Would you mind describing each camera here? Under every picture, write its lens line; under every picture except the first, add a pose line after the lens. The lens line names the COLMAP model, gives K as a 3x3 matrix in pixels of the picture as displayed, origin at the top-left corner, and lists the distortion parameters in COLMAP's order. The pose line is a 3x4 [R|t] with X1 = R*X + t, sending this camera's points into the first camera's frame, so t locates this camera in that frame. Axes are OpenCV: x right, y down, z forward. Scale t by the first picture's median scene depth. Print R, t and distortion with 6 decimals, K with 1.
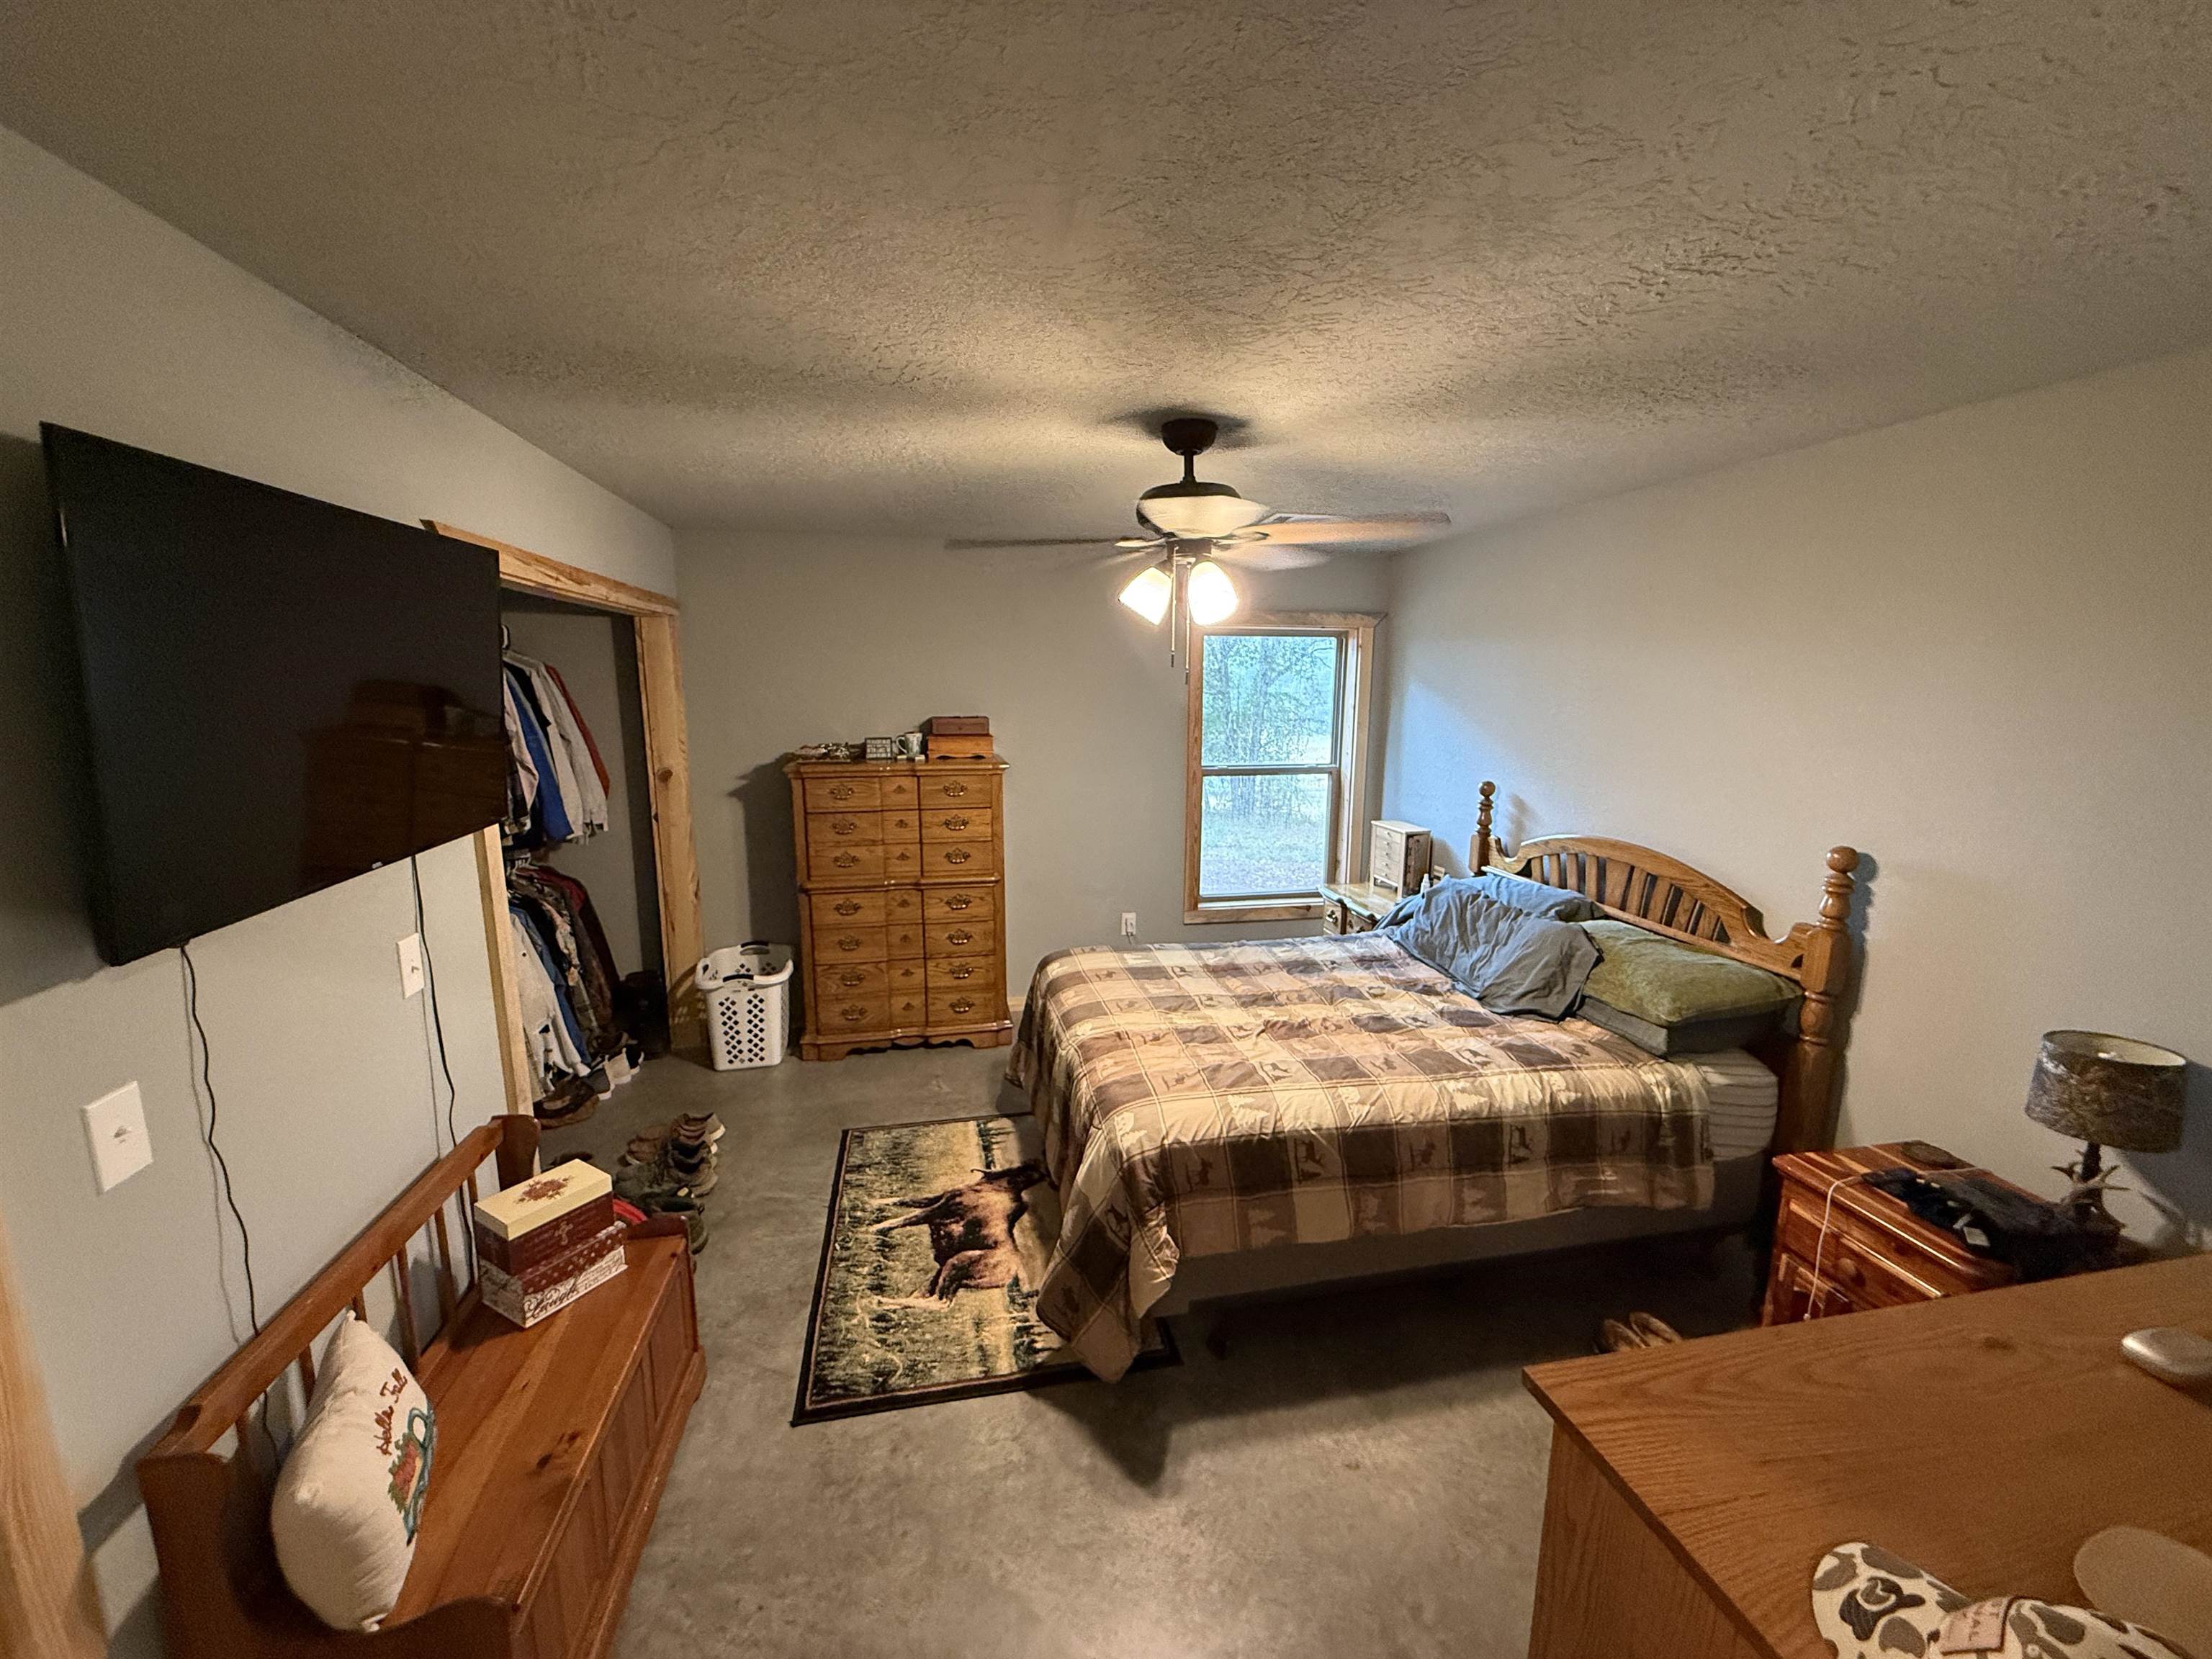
lens RADIAL K [[880.0, 0, 1101.9], [0, 880.0, 831.2], [0, 0, 1]] dist [-0.000554, -0.000154]
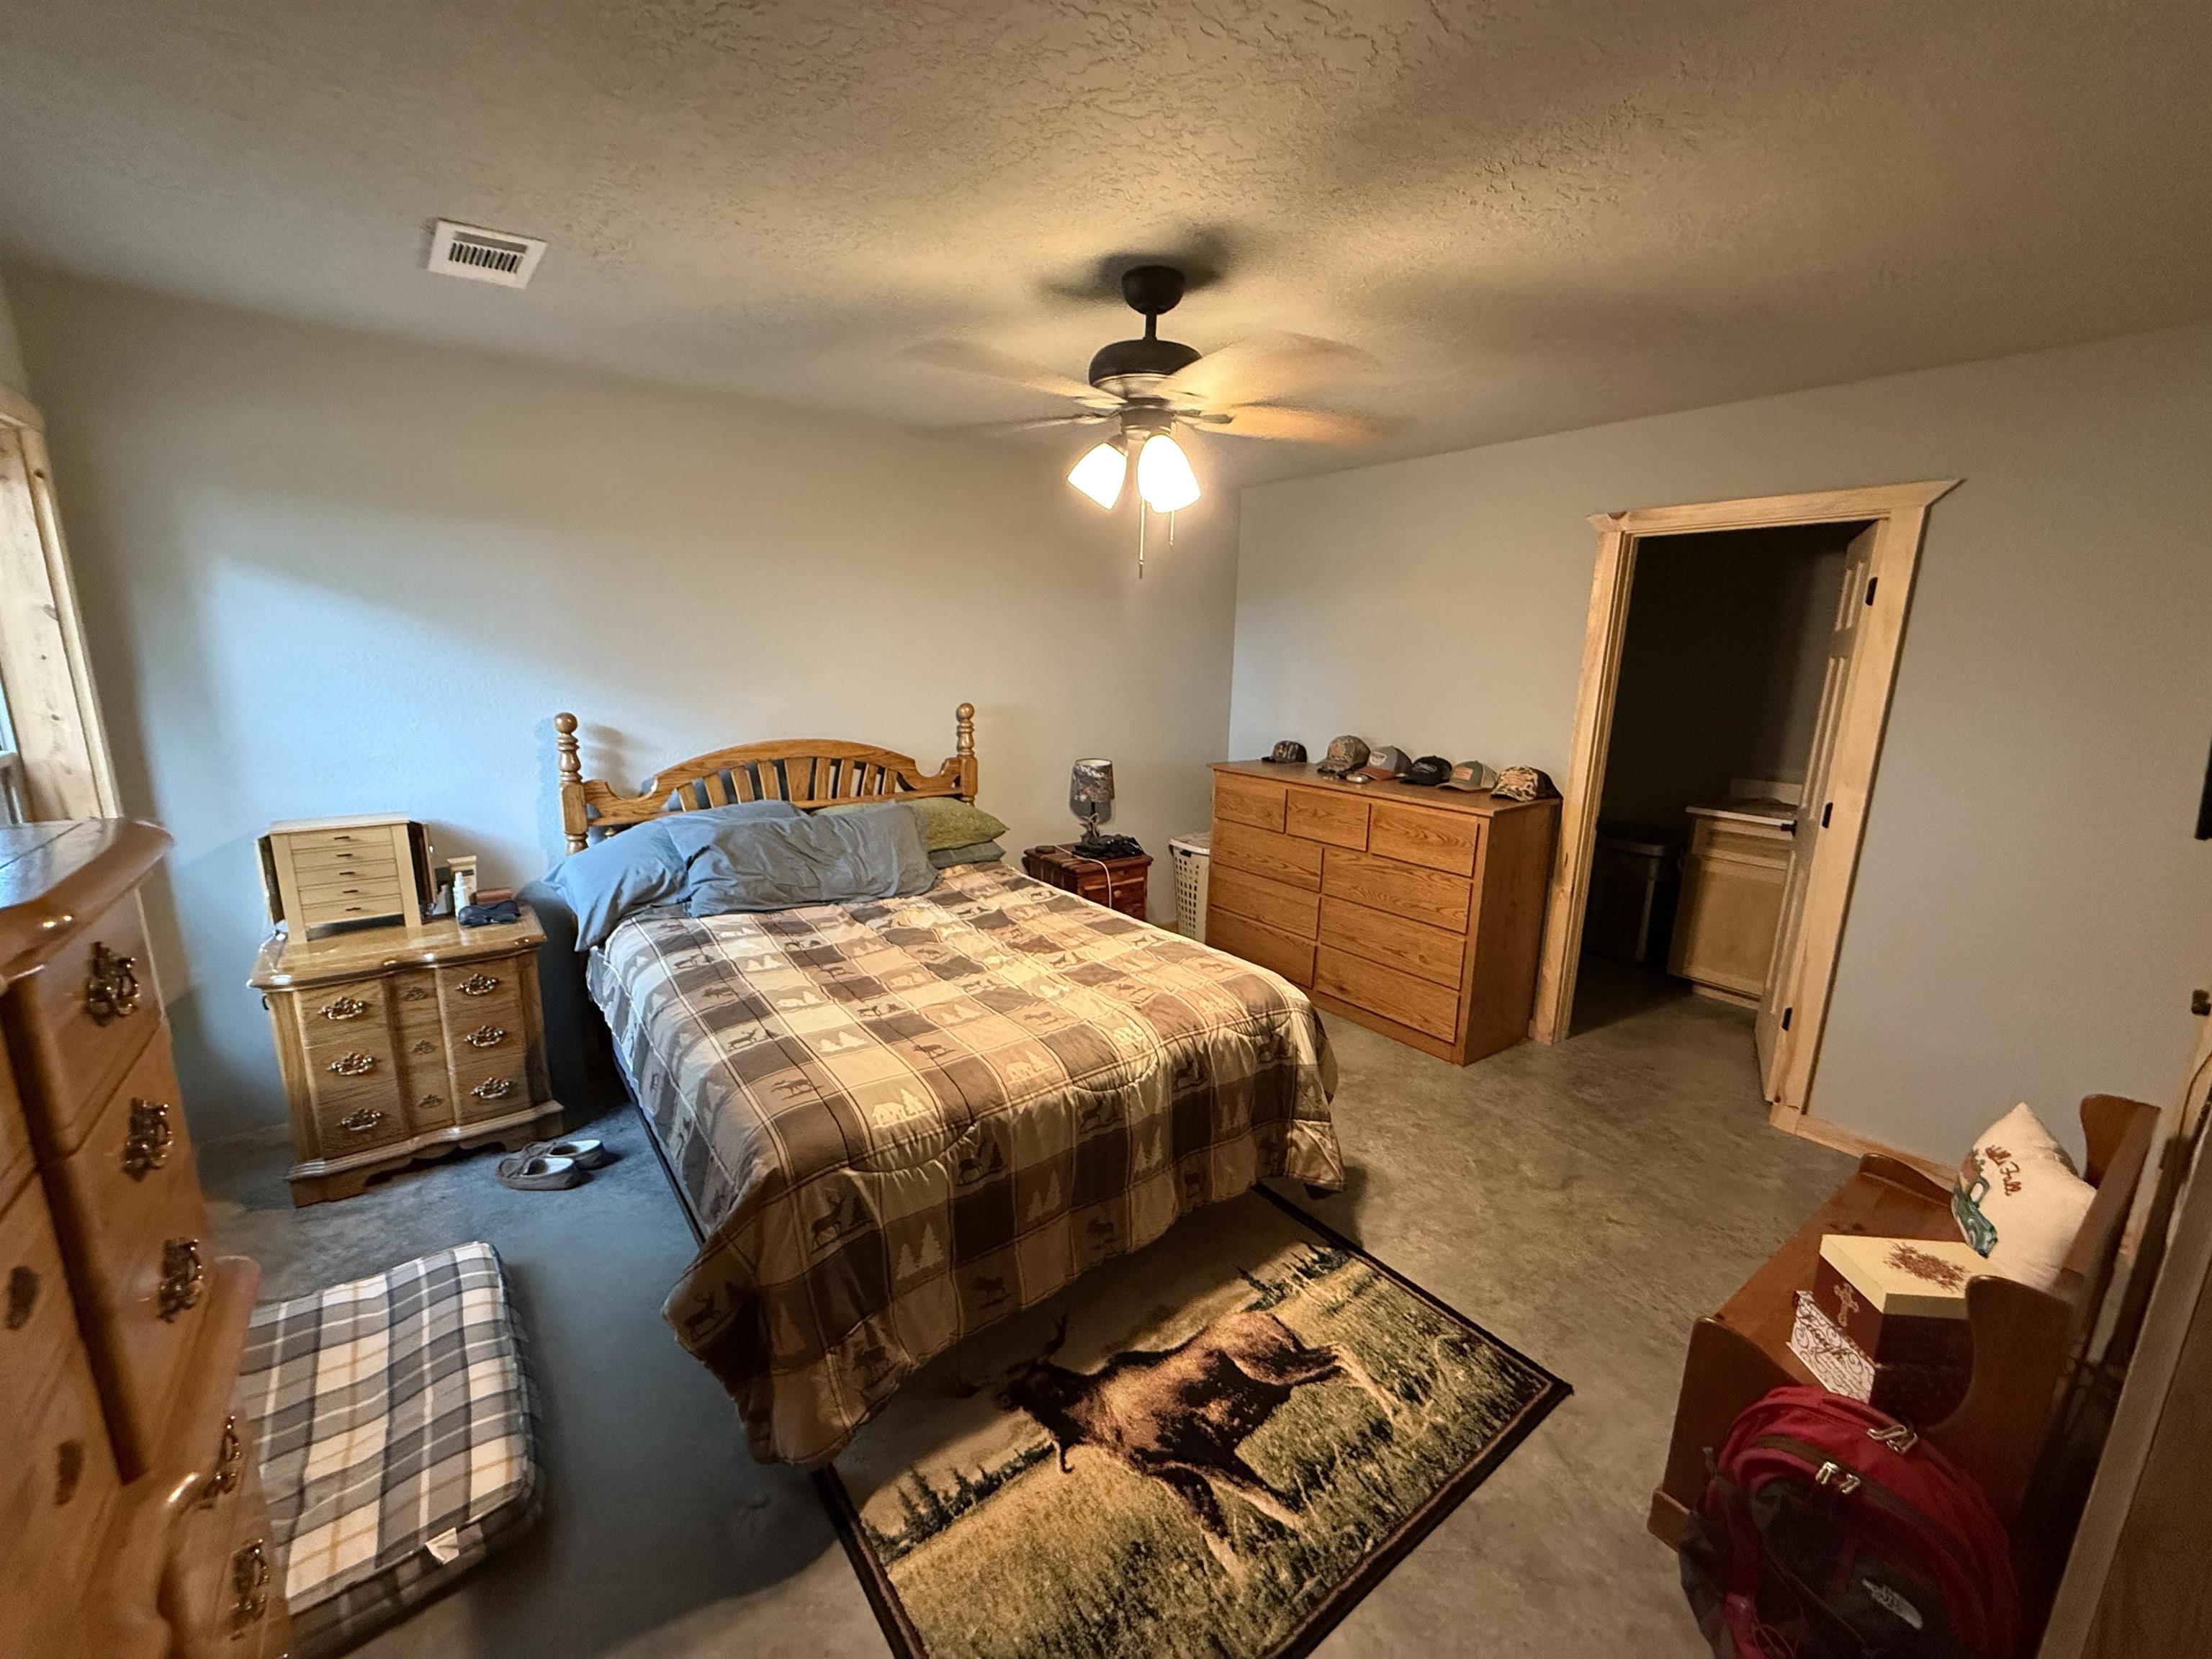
lens RADIAL K [[880.0, 0, 1101.9], [0, 880.0, 831.2], [0, 0, 1]] dist [-0.000554, -0.000154]
pose [[-0.429860, -0.200558, 0.880339, -0.653724], [0.136772, 0.949302, 0.283053, -0.161887], [-0.892476, 0.242079, -0.380636, 1.292606]]
